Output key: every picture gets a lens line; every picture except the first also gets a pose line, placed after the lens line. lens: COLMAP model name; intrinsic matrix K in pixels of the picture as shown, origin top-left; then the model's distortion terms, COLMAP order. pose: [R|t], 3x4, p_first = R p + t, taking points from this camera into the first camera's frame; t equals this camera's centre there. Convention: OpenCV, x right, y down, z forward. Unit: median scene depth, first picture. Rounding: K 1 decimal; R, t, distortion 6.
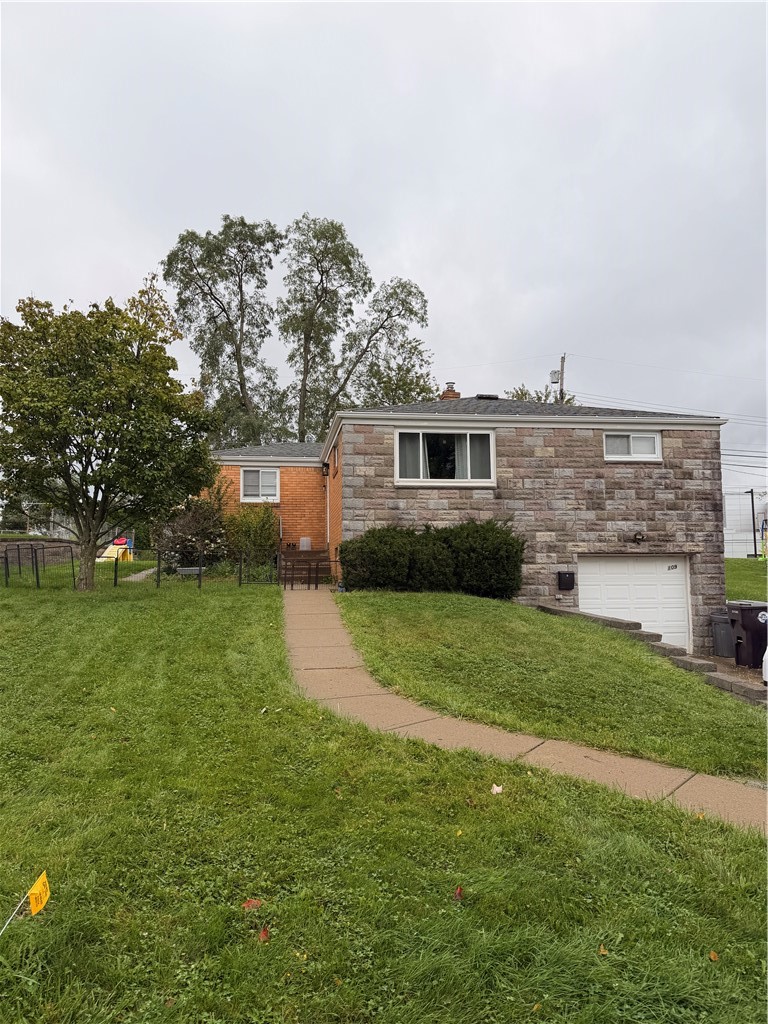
lens RADIAL K [[714.3, 0, 384.0], [0, 714.3, 512.0], [0, 0, 1]] dist [0.120521, -0.259854]
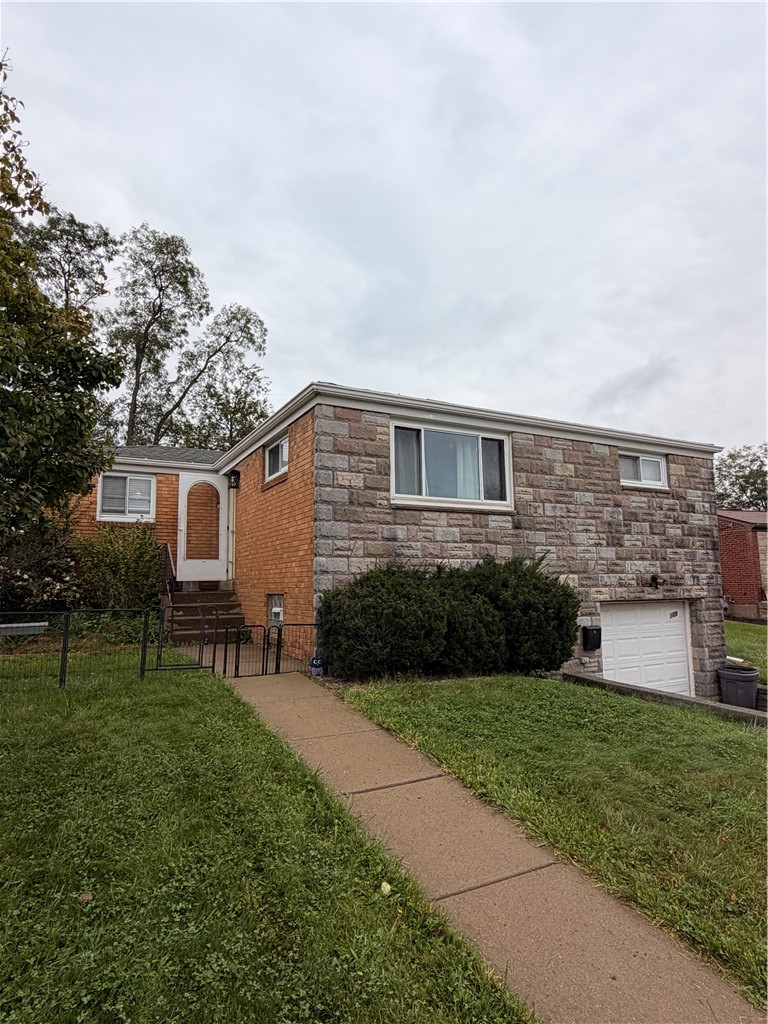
lens RADIAL K [[591.1, 0, 383.4], [0, 591.1, 519.2], [0, 0, 1]] dist [-0.006708, -0.000367]
pose [[0.942525, 0.034982, 0.332300, -0.127548], [-0.026227, 0.999182, -0.030796, -0.004593], [-0.333105, 0.020311, 0.942671, 0.361335]]
